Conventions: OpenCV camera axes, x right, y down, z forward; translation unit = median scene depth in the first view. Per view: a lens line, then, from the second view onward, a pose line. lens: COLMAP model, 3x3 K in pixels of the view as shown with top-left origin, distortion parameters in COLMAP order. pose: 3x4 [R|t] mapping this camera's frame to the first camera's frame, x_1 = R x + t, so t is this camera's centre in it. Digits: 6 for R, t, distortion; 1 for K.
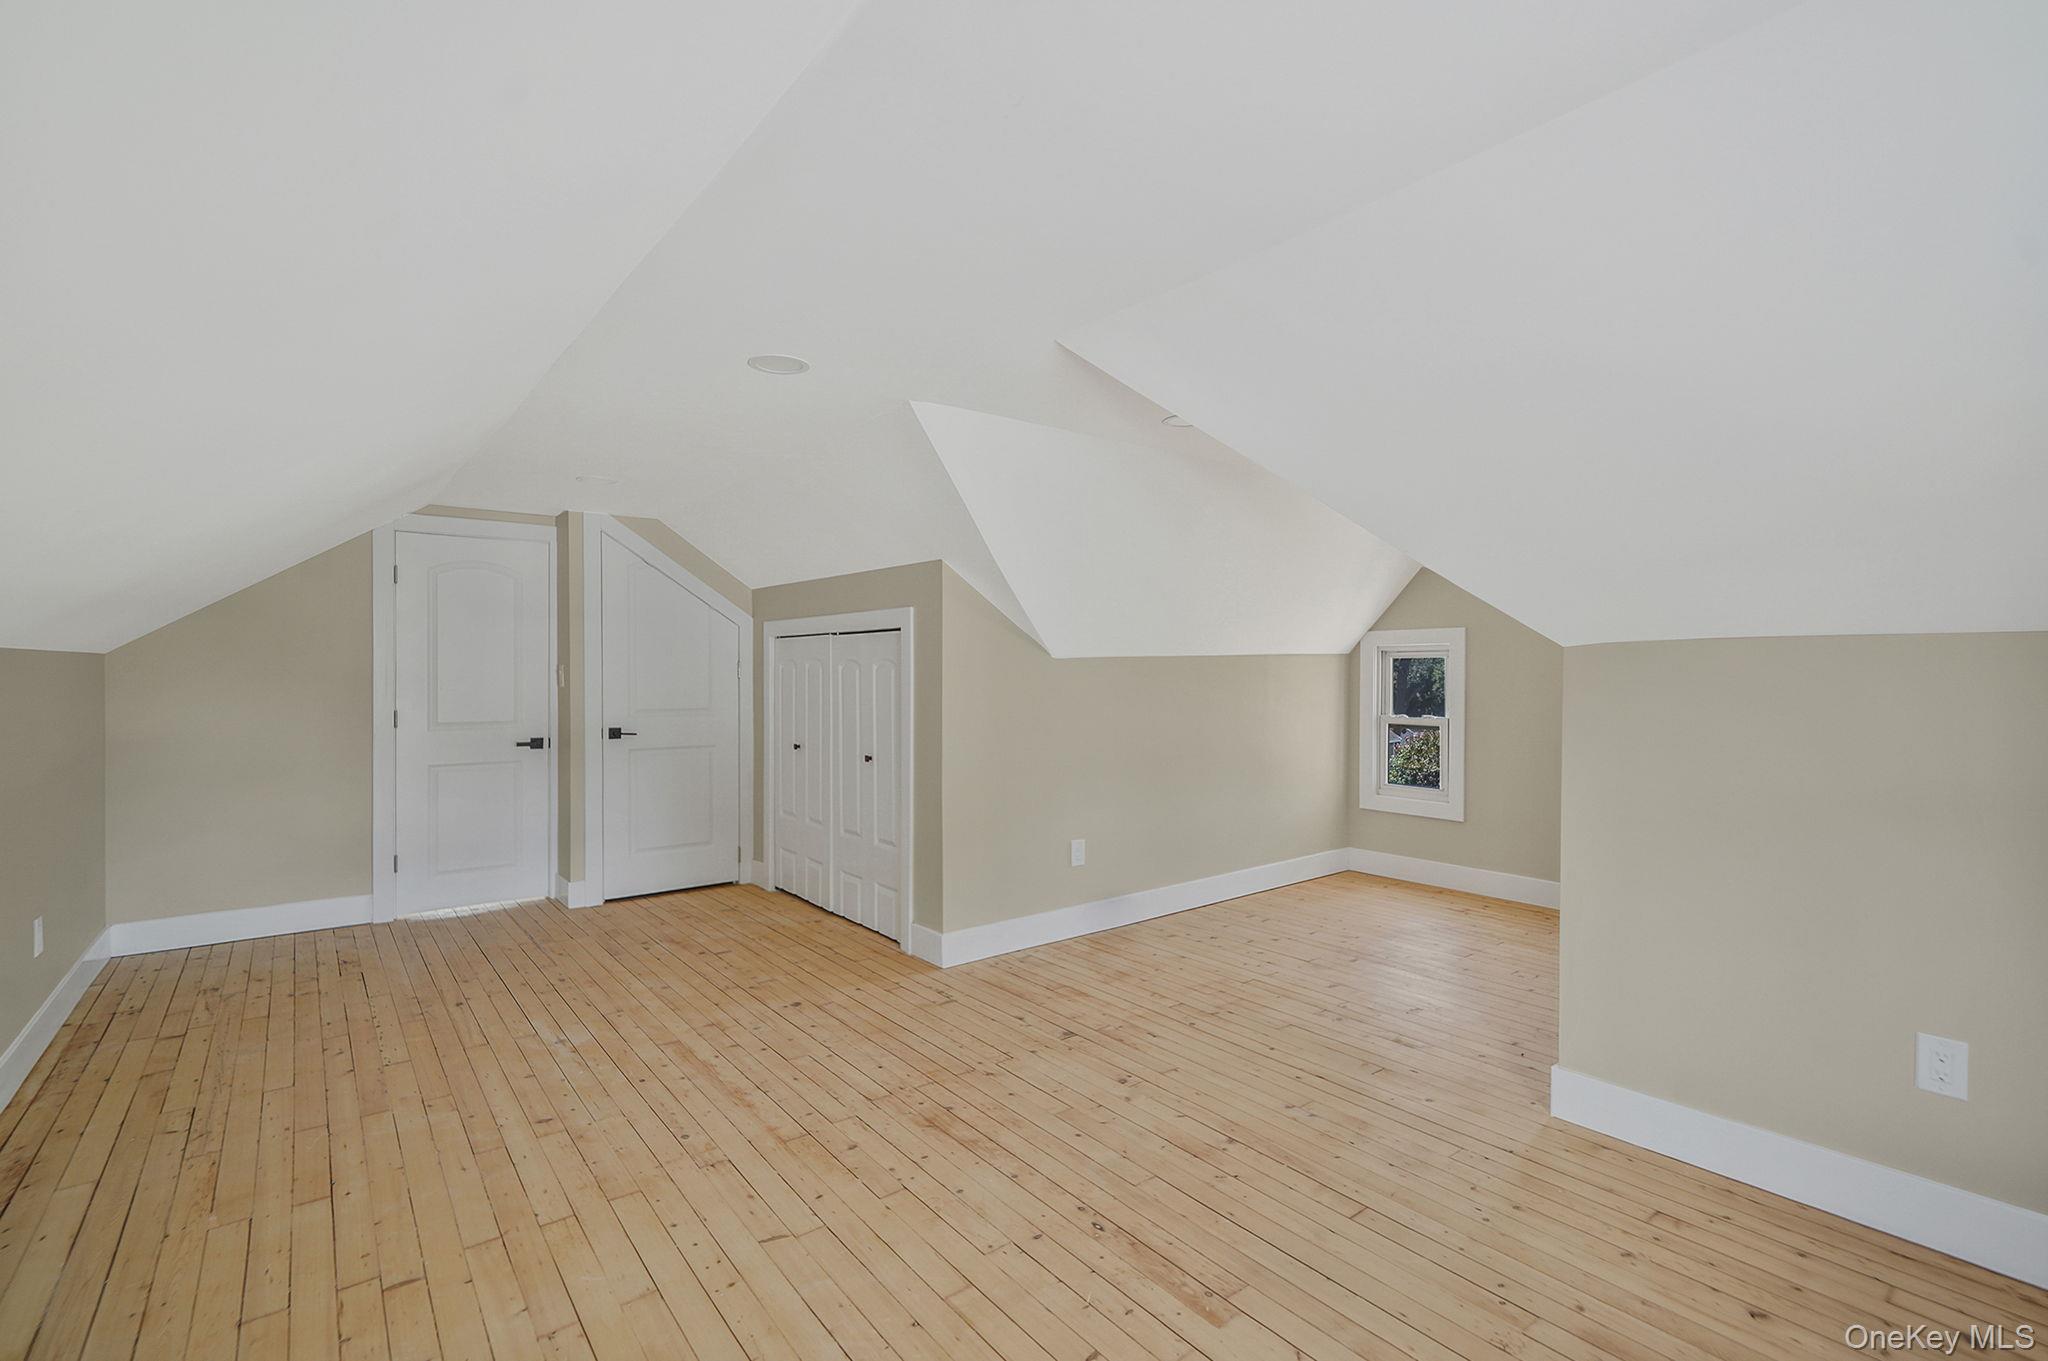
lens RADIAL K [[885.7, 0, 1022.2], [0, 885.7, 682.0], [0, 0, 1]] dist [-0.000789, 0.000423]
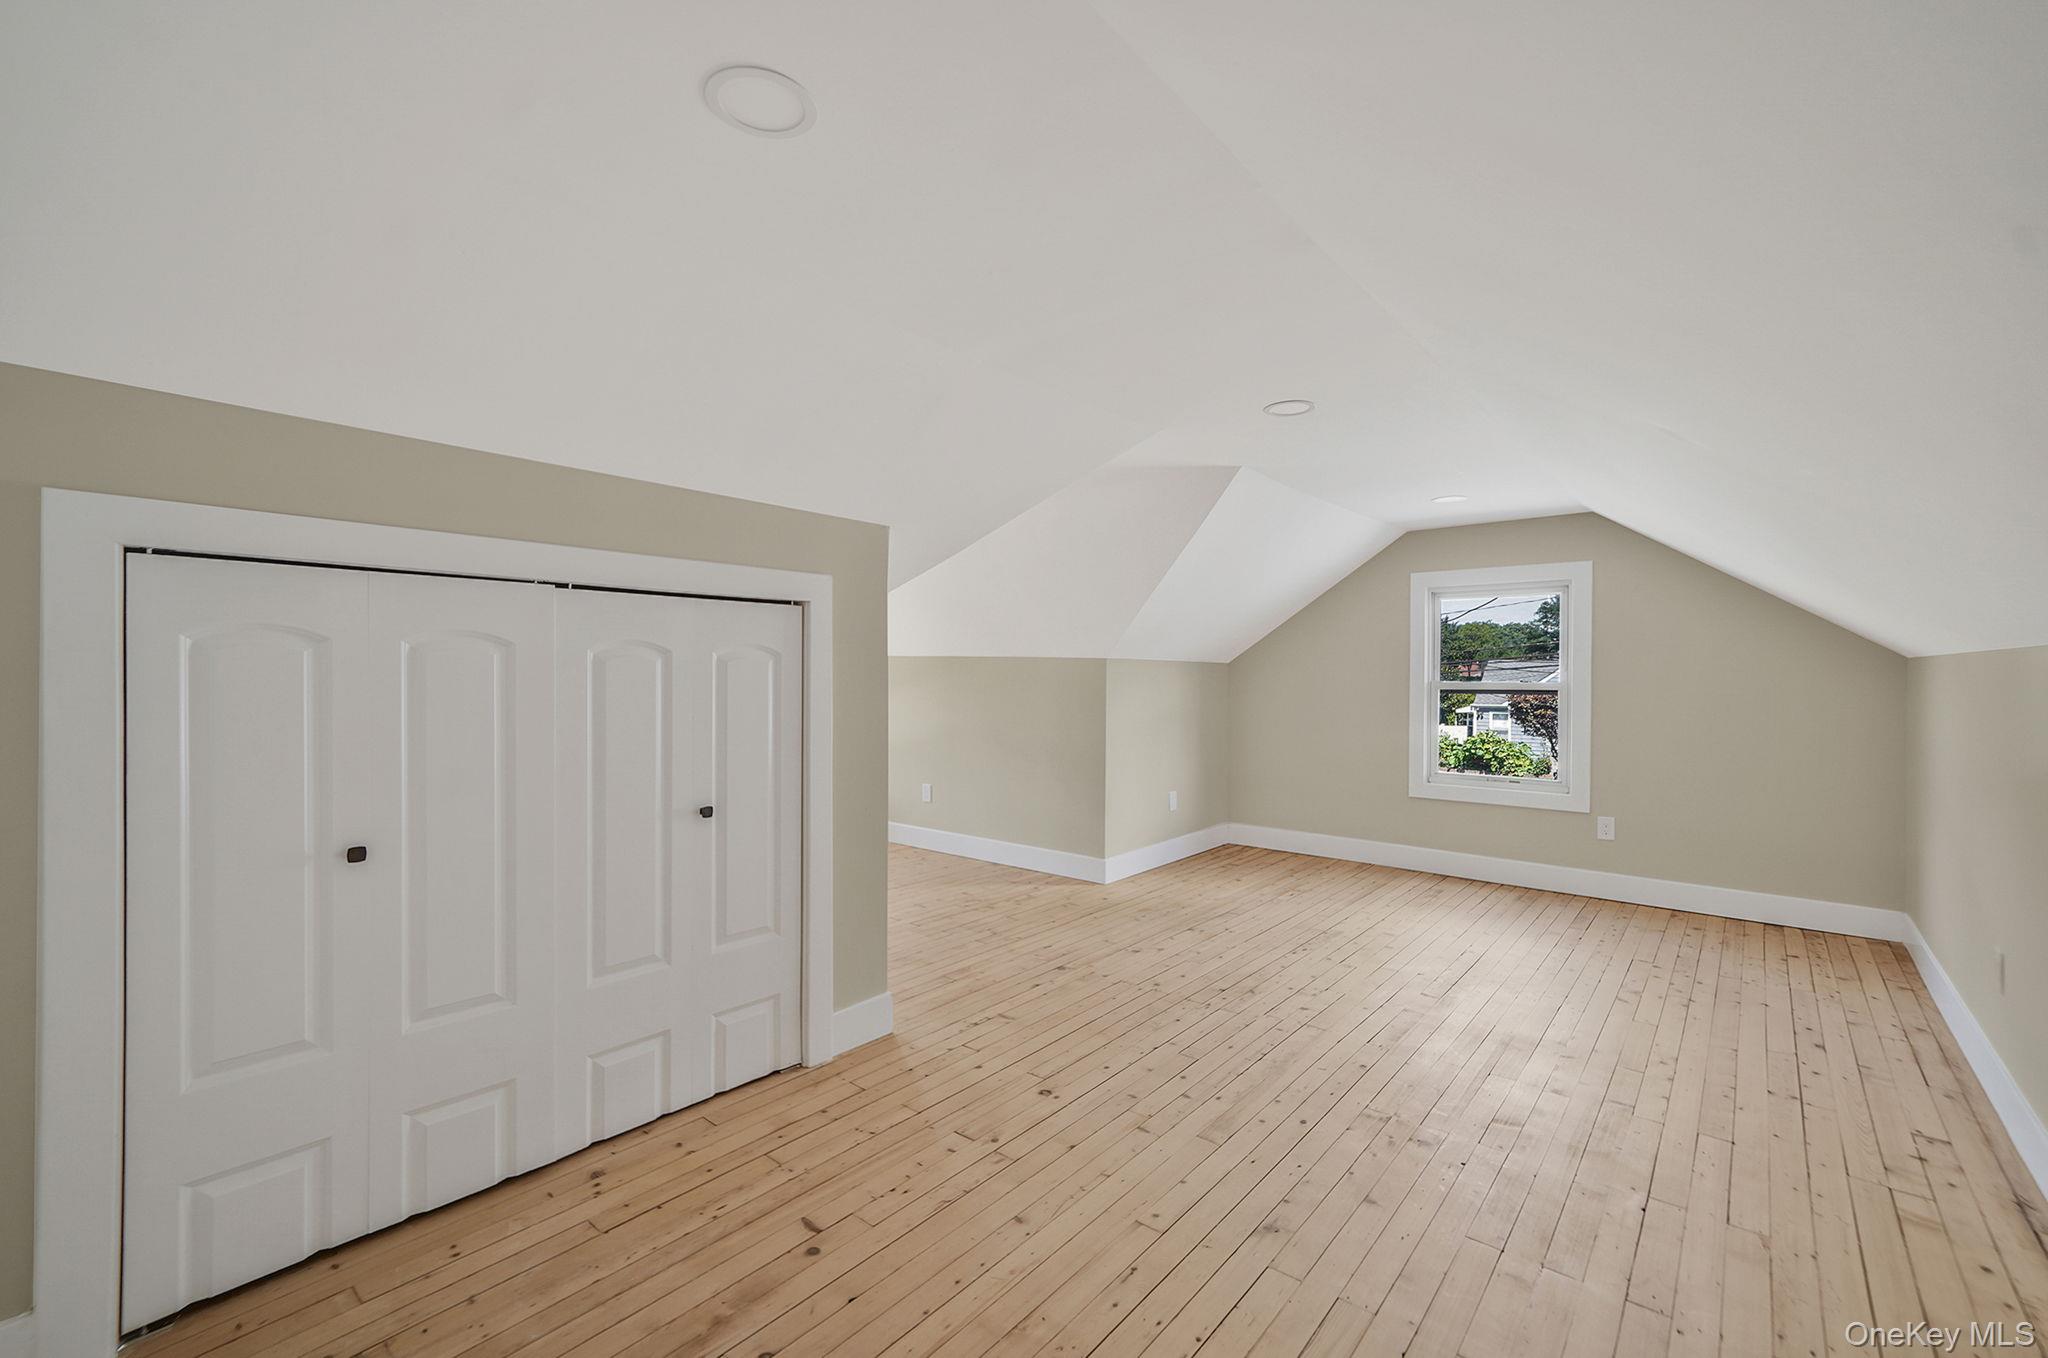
lens RADIAL K [[845.6, 0, 1022.1], [0, 845.6, 672.7], [0, 0, 1]] dist [-0.001958, -0.000210]
pose [[-0.171036, -0.002559, 0.985261, -0.975421], [0.003975, 0.999987, 0.003288, -0.009345], [-0.985257, 0.004478, -0.171024, 1.134046]]
